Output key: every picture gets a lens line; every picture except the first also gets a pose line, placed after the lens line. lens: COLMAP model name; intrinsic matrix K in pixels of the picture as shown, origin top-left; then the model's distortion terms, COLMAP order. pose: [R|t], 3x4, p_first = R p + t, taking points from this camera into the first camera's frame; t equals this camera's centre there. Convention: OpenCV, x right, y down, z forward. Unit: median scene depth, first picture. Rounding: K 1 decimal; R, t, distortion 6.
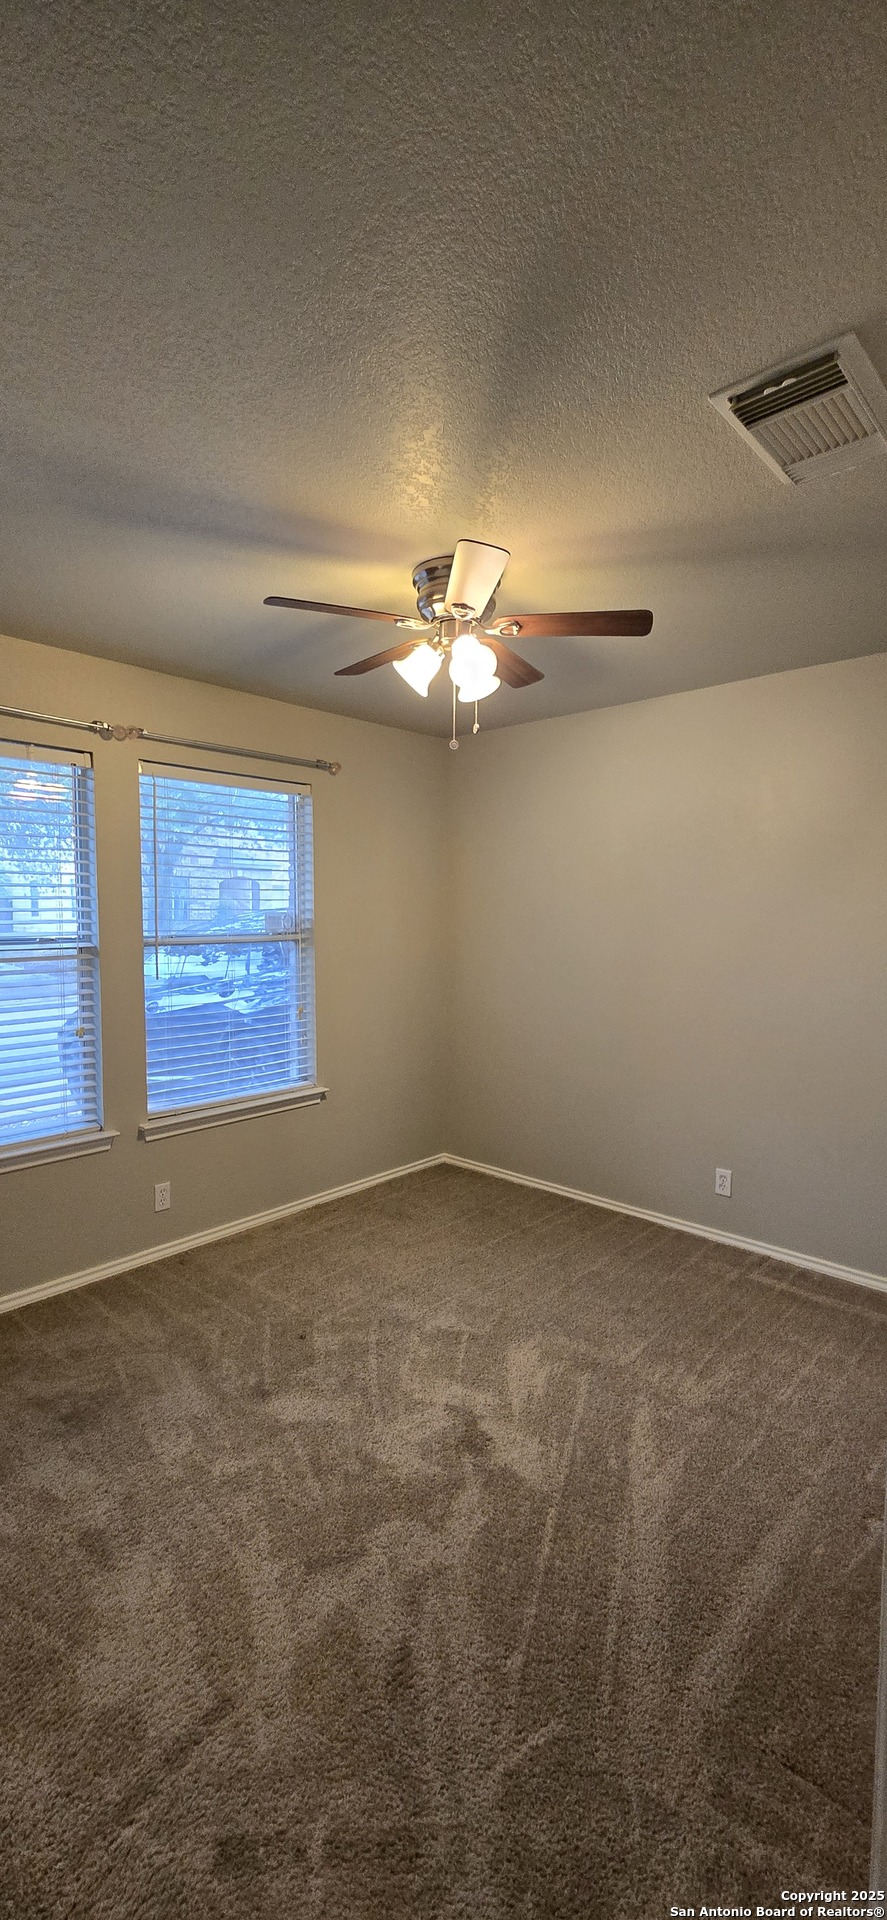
lens RADIAL K [[789.7, 0, 432.6], [0, 789.7, 968.4], [0, 0, 1]] dist [-0.001838, 0.002470]
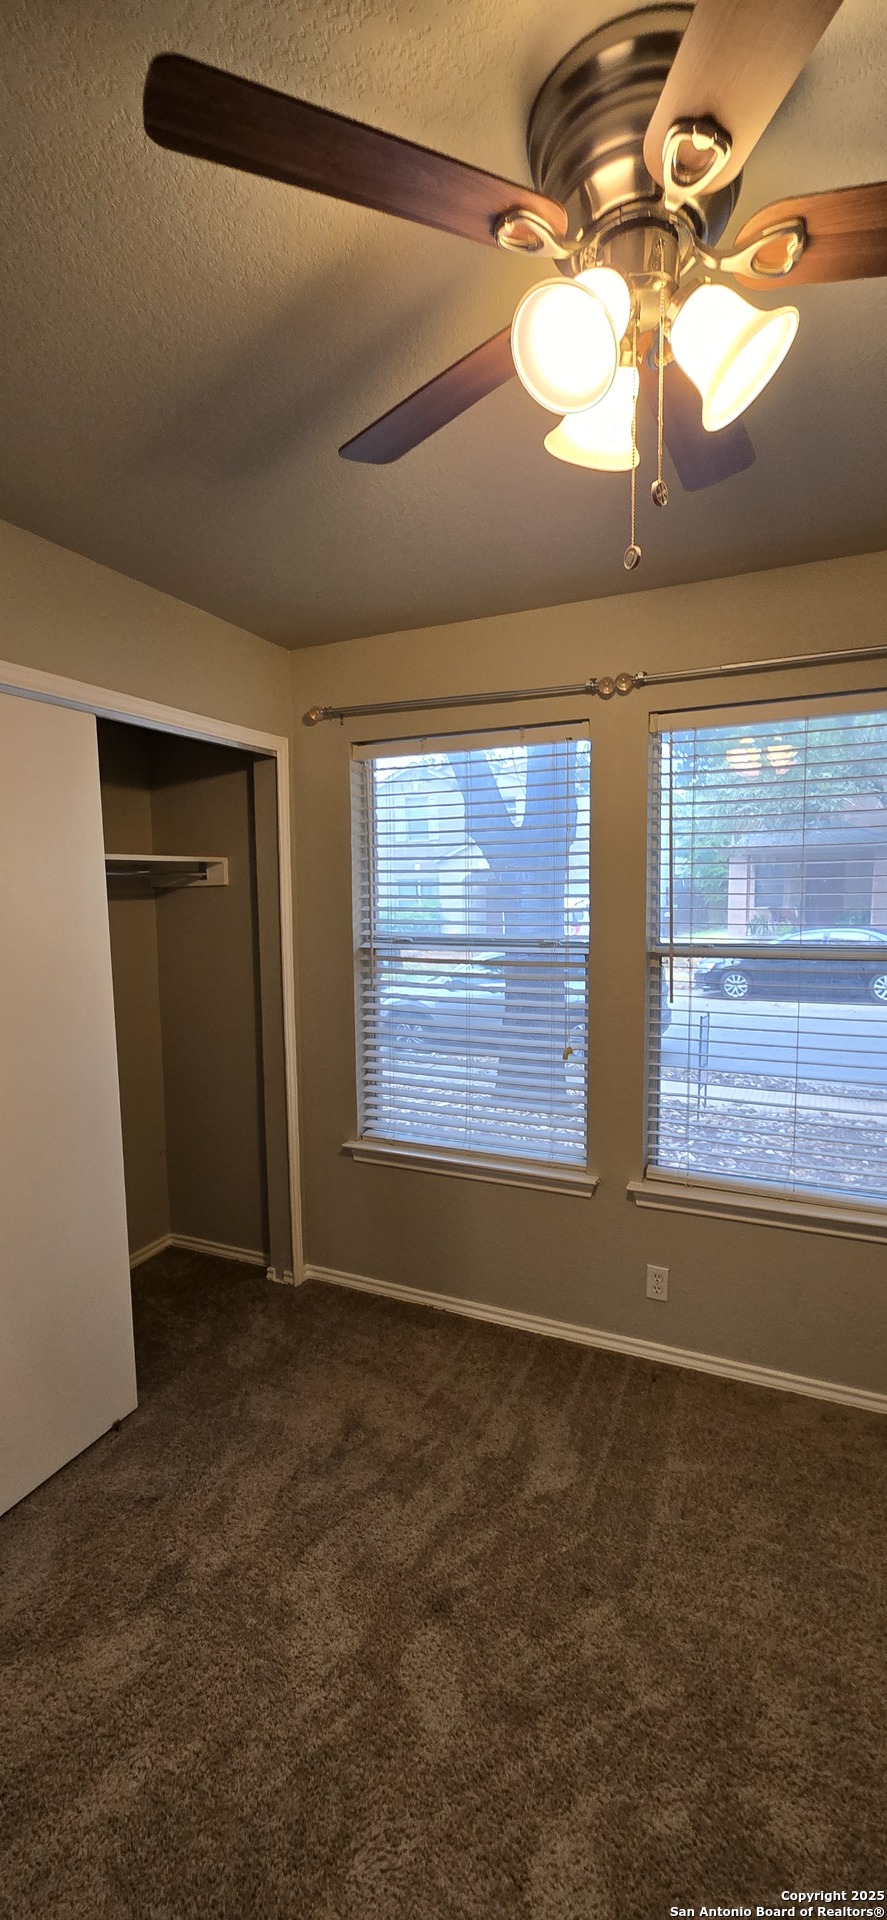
lens RADIAL K [[789.7, 0, 432.6], [0, 789.7, 968.4], [0, 0, 1]] dist [-0.001838, 0.002470]
pose [[0.311841, 0.094836, -0.945389, 0.344417], [-0.051184, 0.995238, 0.082954, -0.082369], [0.948755, 0.022520, 0.315210, 0.645108]]
